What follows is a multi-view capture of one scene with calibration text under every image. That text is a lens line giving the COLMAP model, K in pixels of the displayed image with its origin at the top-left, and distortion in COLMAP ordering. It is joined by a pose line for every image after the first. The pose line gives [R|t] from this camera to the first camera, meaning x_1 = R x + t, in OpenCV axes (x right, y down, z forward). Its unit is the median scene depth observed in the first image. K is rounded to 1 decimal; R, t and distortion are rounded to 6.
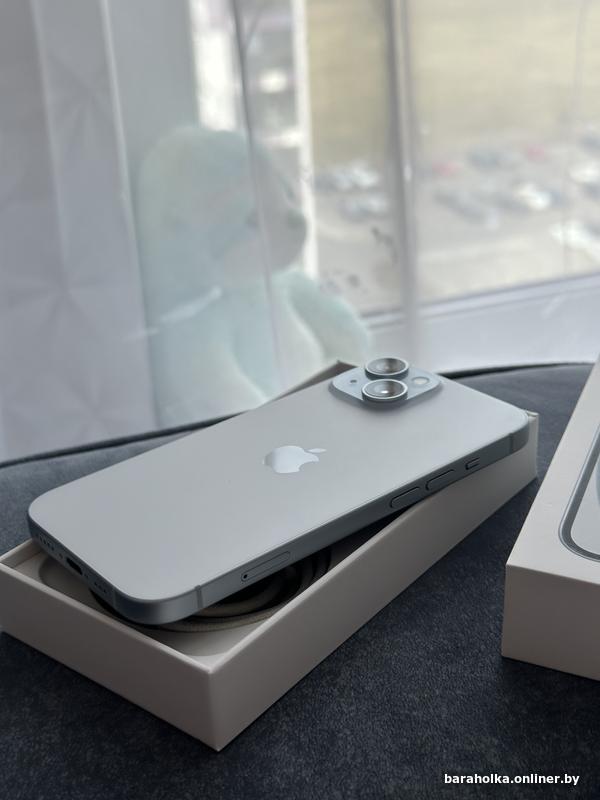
lens RADIAL K [[1148.4, 0, 284.6], [0, 1148.4, 411.2], [0, 0, 1]] dist [0.112131, 0.000000]
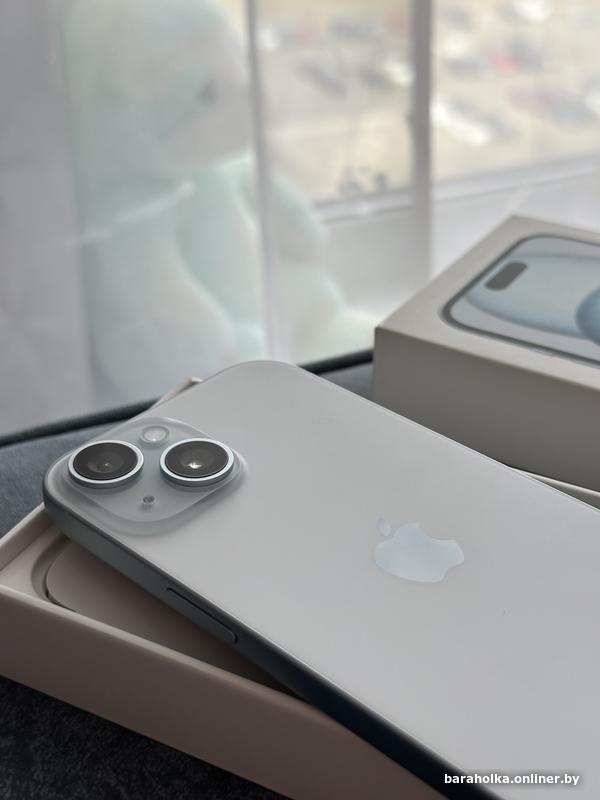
lens RADIAL K [[1148.4, 0, 290.9], [0, 1148.4, 414.9], [0, 0, 1]] dist [0.112131, 0.000000]
pose [[0.991192, -0.004811, 0.132342, -0.239128], [-0.009887, 0.993863, 0.110178, -0.081859], [-0.132060, -0.110516, 0.985062, 0.414395]]
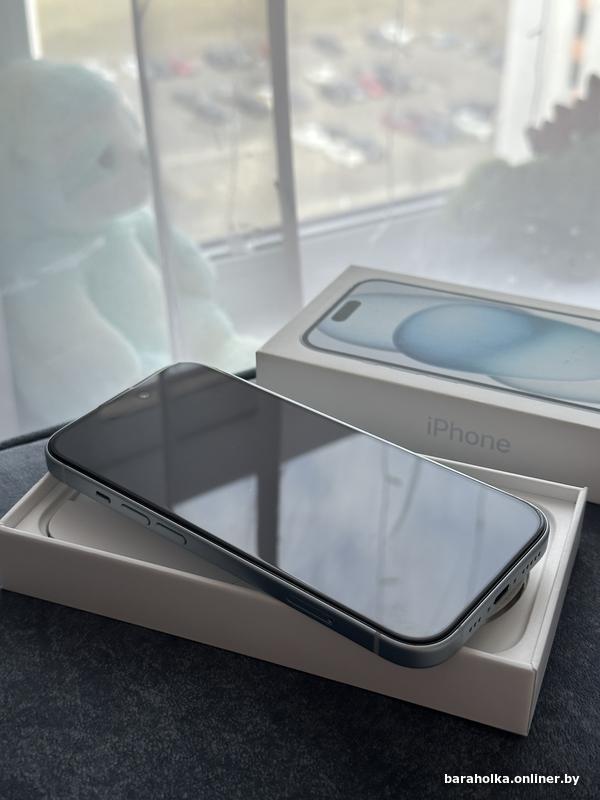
lens RADIAL K [[1148.4, 0, 294.2], [0, 1148.4, 398.4], [0, 0, 1]] dist [0.112131, 0.000000]
pose [[0.972436, -0.054414, 0.226732, -0.318348], [0.037594, 0.996256, 0.077857, -0.099776], [-0.230119, -0.067187, 0.970840, -0.019481]]
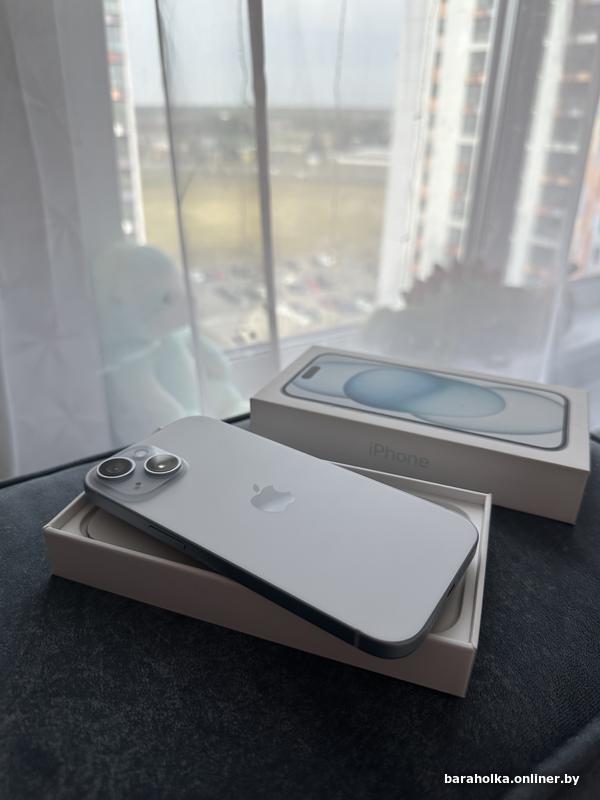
lens RADIAL K [[583.3, 0, 297.4], [0, 583.3, 412.3], [0, 0, 1]] dist [-0.025022, 0.002155]
pose [[0.963032, -0.045132, 0.265578, -0.228818], [0.038619, 0.998813, 0.029697, -0.050798], [-0.266603, -0.018343, 0.963632, 0.369147]]
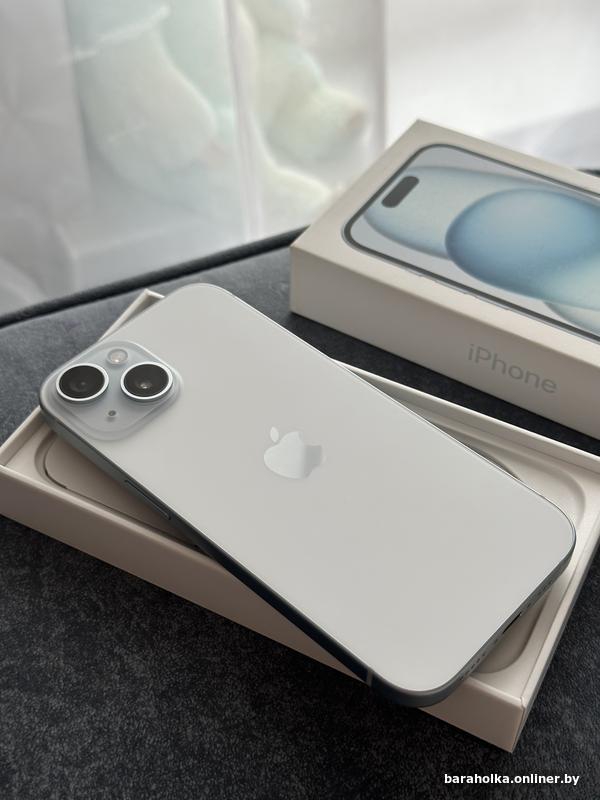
lens RADIAL K [[1148.4, 0, 301.2], [0, 1148.4, 393.6], [0, 0, 1]] dist [0.112131, 0.000000]
pose [[0.992306, -0.035041, 0.118745, -0.181231], [-0.010050, 0.933149, 0.359350, -0.363155], [-0.123398, -0.357779, 0.925617, 0.131401]]
